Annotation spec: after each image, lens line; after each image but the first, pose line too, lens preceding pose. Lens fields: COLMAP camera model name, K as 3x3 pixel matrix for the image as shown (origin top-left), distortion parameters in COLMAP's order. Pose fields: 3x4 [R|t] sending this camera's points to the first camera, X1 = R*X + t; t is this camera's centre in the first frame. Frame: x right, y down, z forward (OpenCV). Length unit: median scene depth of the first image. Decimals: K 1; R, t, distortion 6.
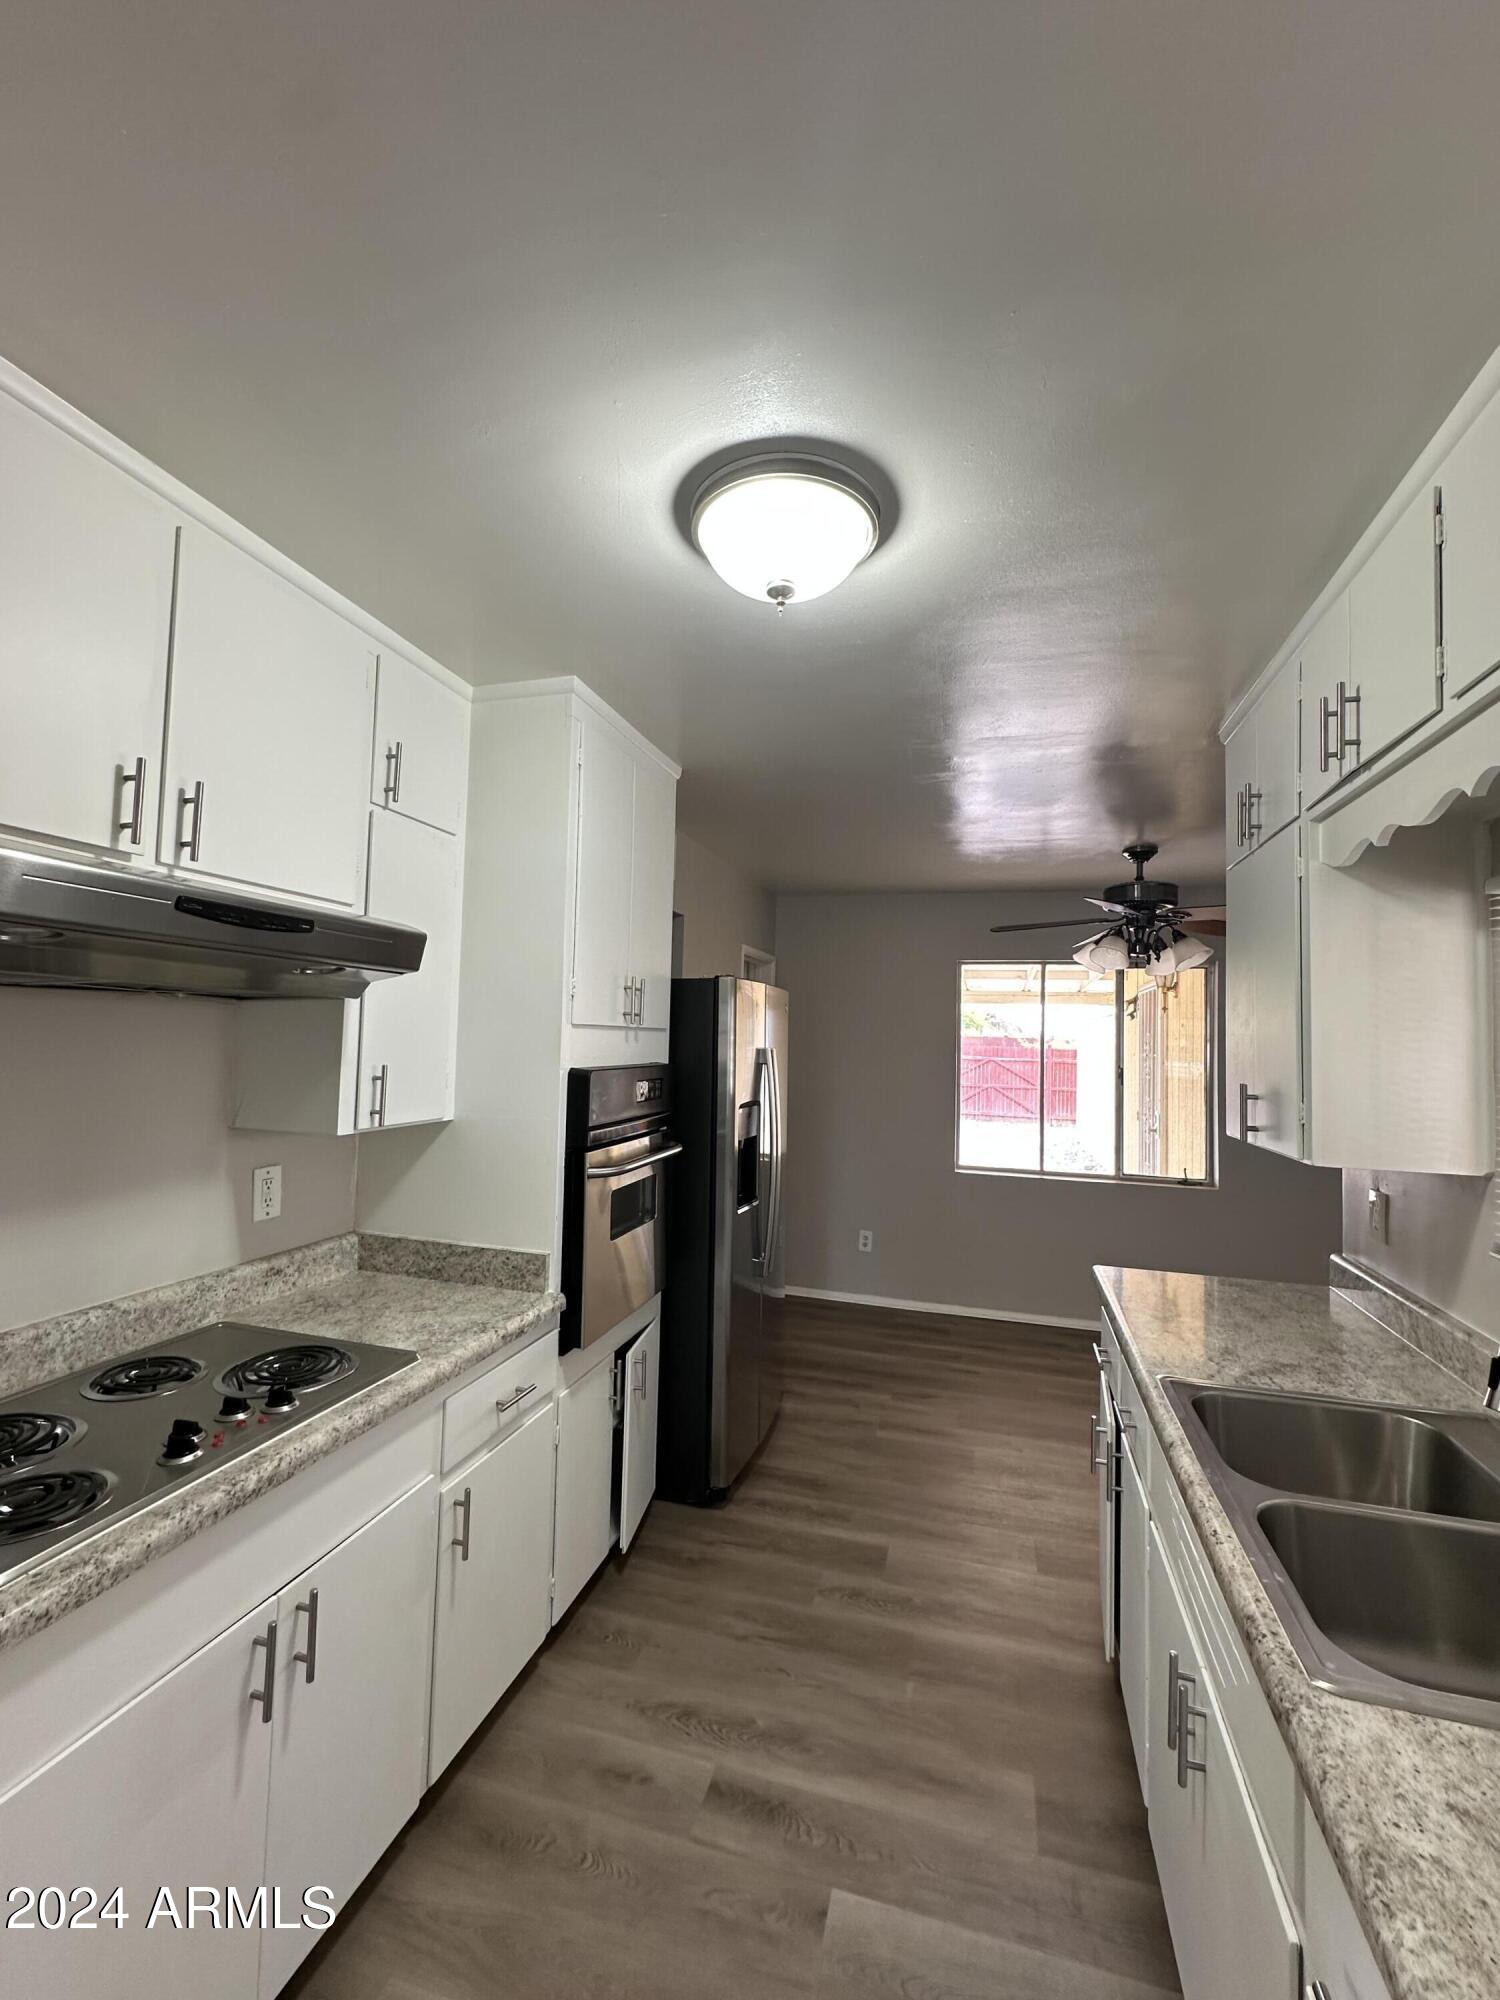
lens RADIAL K [[838.2, 0, 750.0], [0, 838.2, 1000.0], [0, 0, 1]] dist [-0.002053, -0.000194]
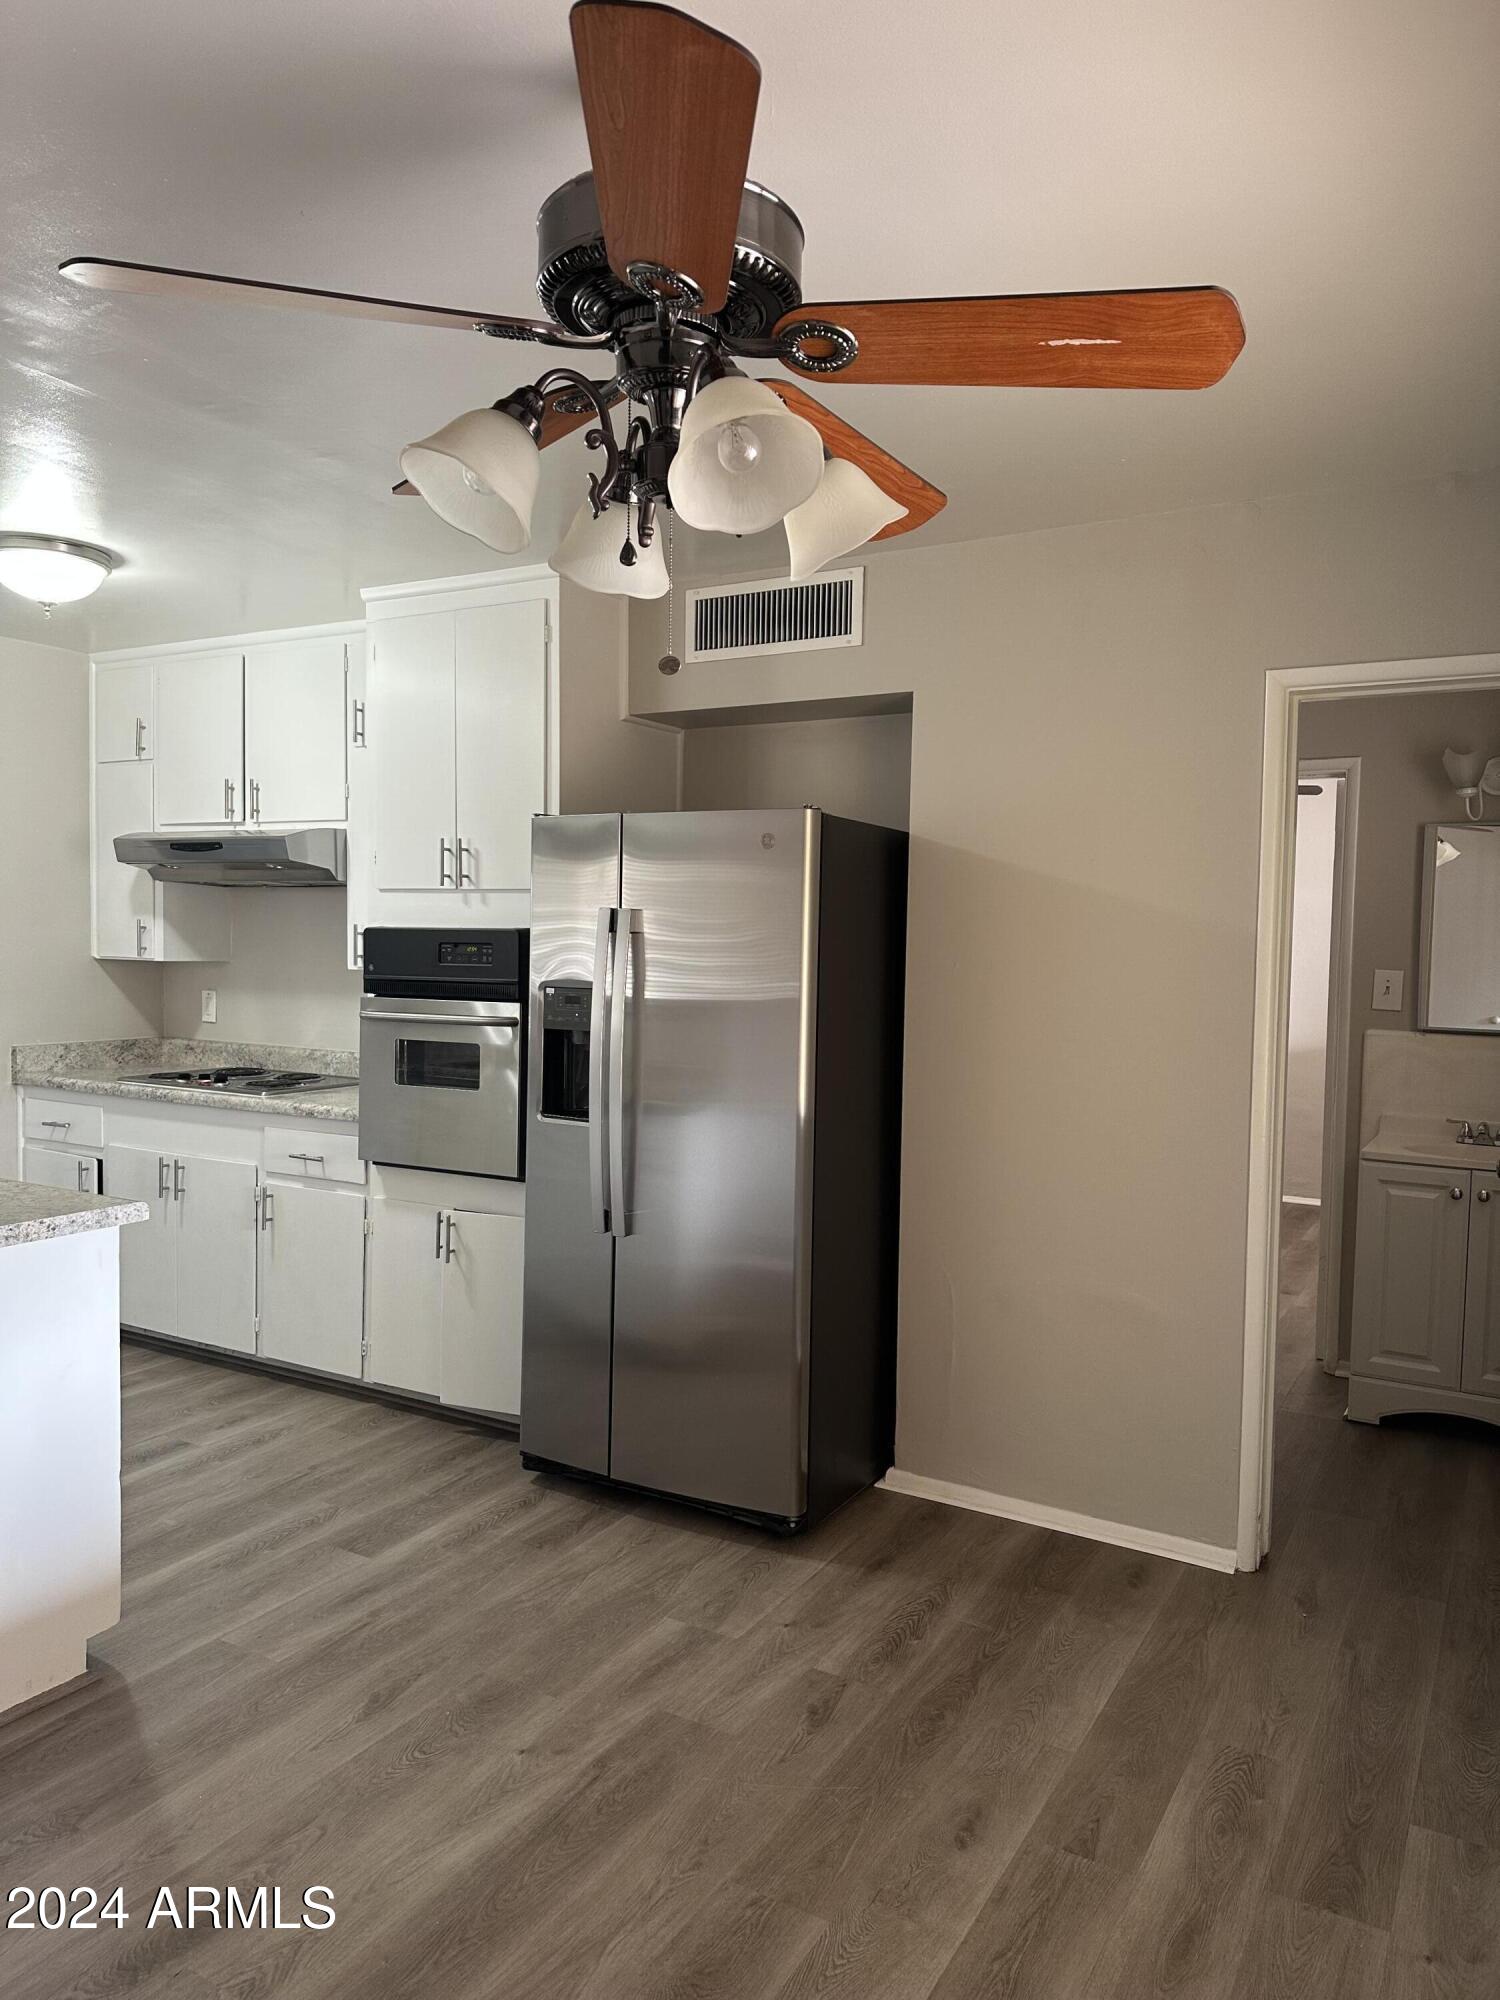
lens RADIAL K [[1421.1, 0, 750.0], [0, 1421.1, 1000.0], [0, 0, 1]] dist [0.005301, 0.000074]
pose [[-0.241885, 0.018119, -0.970136, 1.346864], [0.021397, 0.999682, 0.013336, 0.144568], [0.970069, -0.017532, -0.242196, 1.688699]]
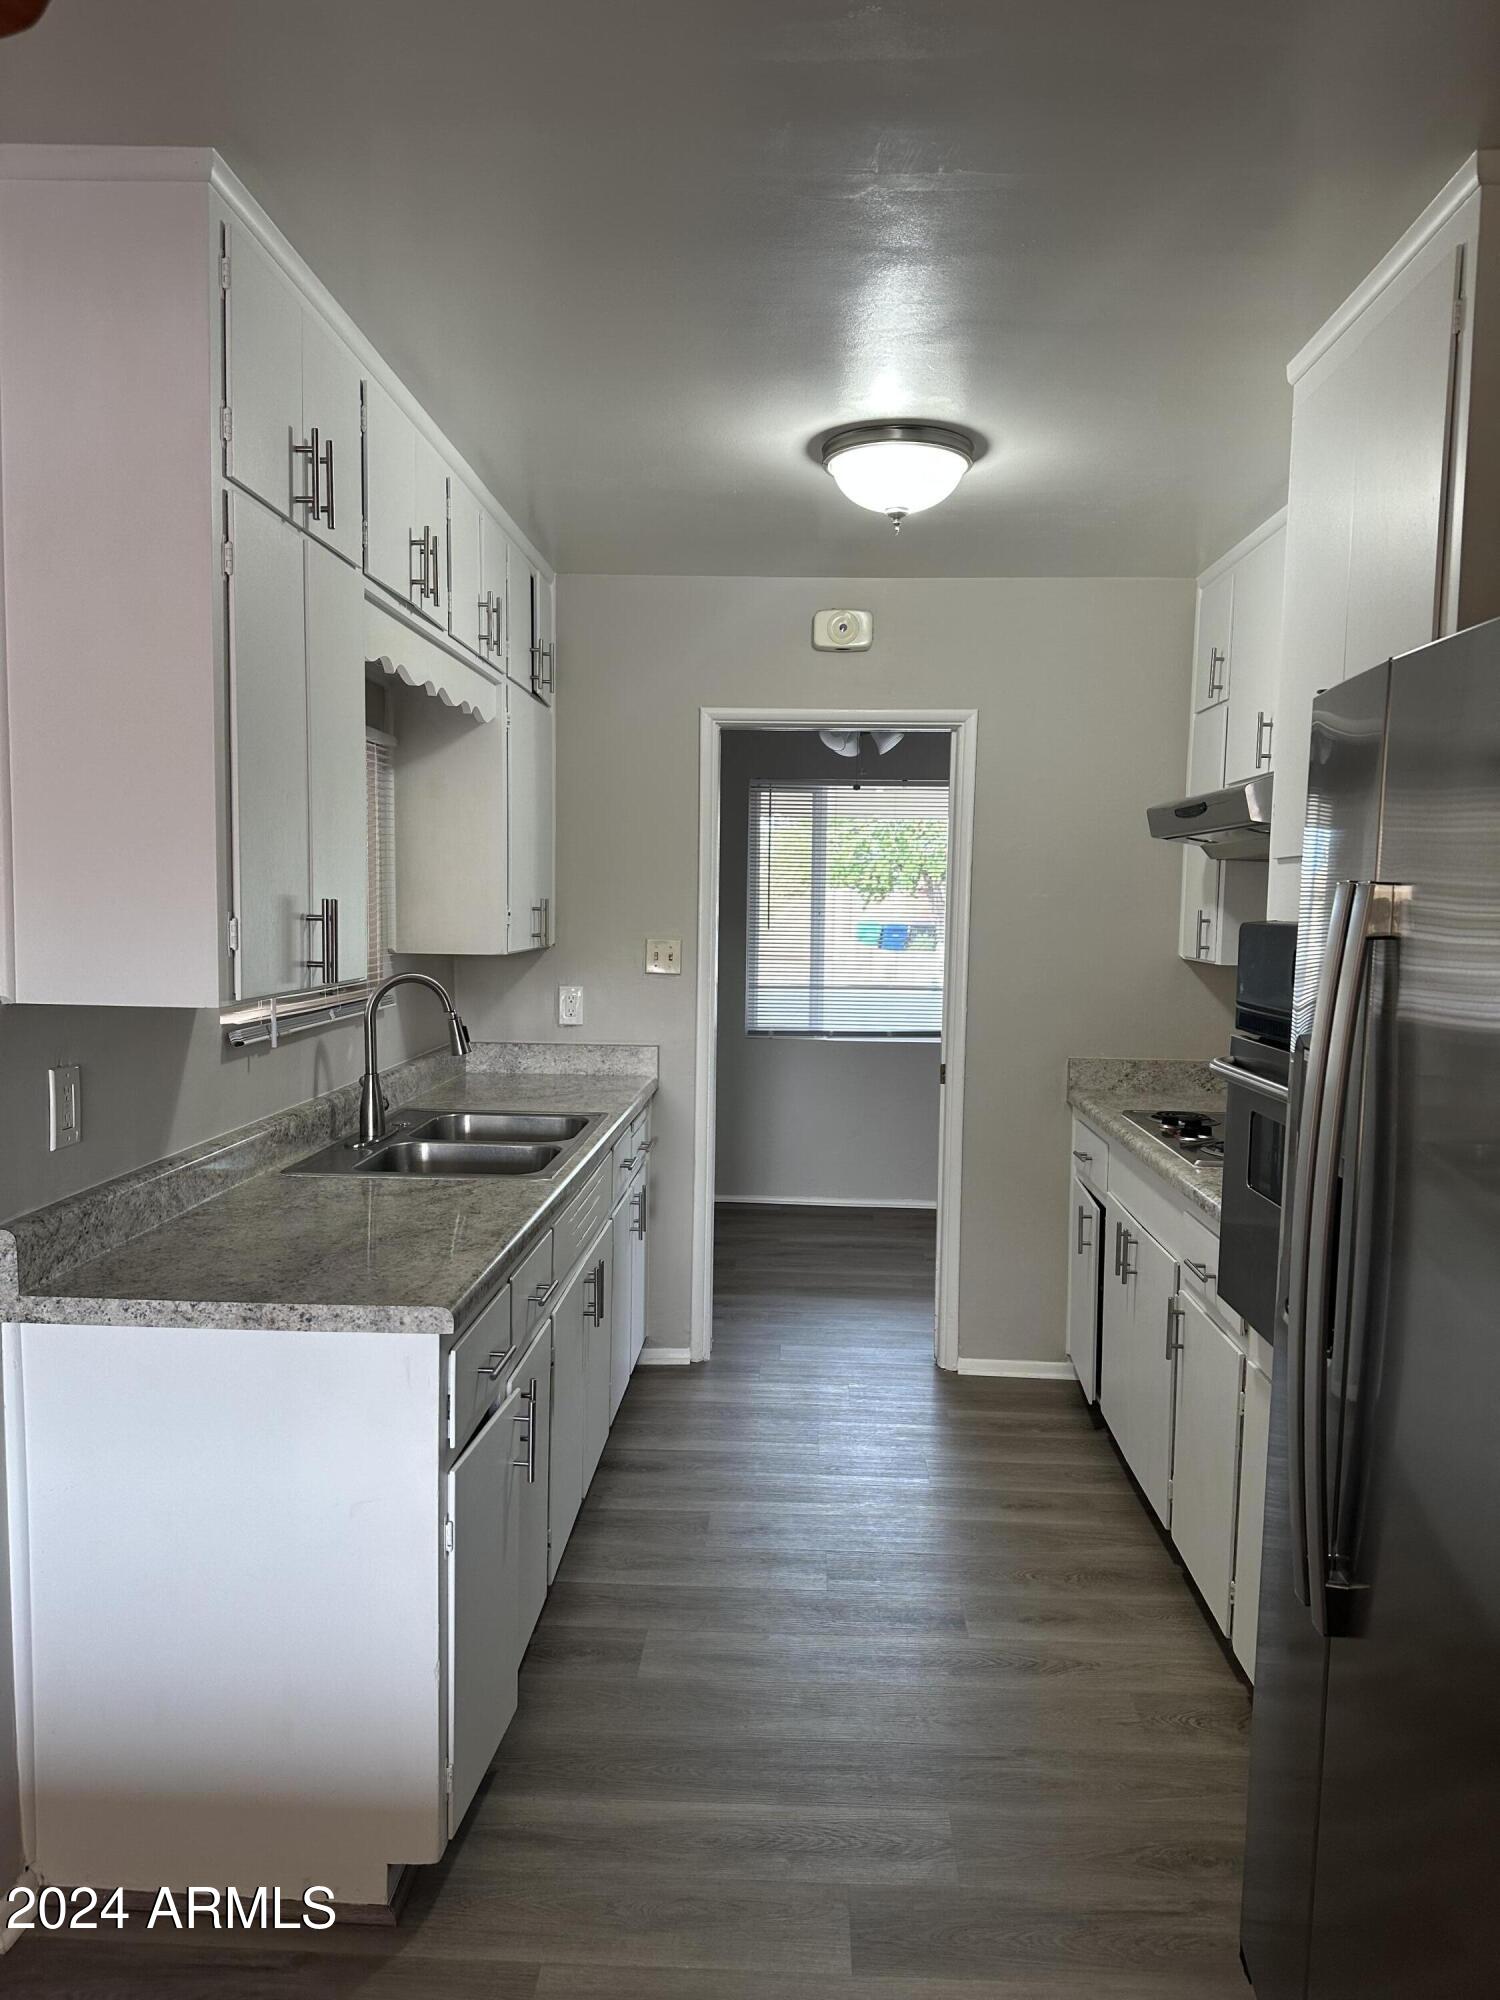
lens RADIAL K [[1421.1, 0, 750.0], [0, 1421.1, 1000.0], [0, 0, 1]] dist [0.005301, 0.000074]
pose [[-0.971129, -0.019326, -0.237769, 0.421604], [-0.026175, 0.999327, 0.025681, 0.110444], [0.237113, 0.031163, -0.970982, 1.760240]]
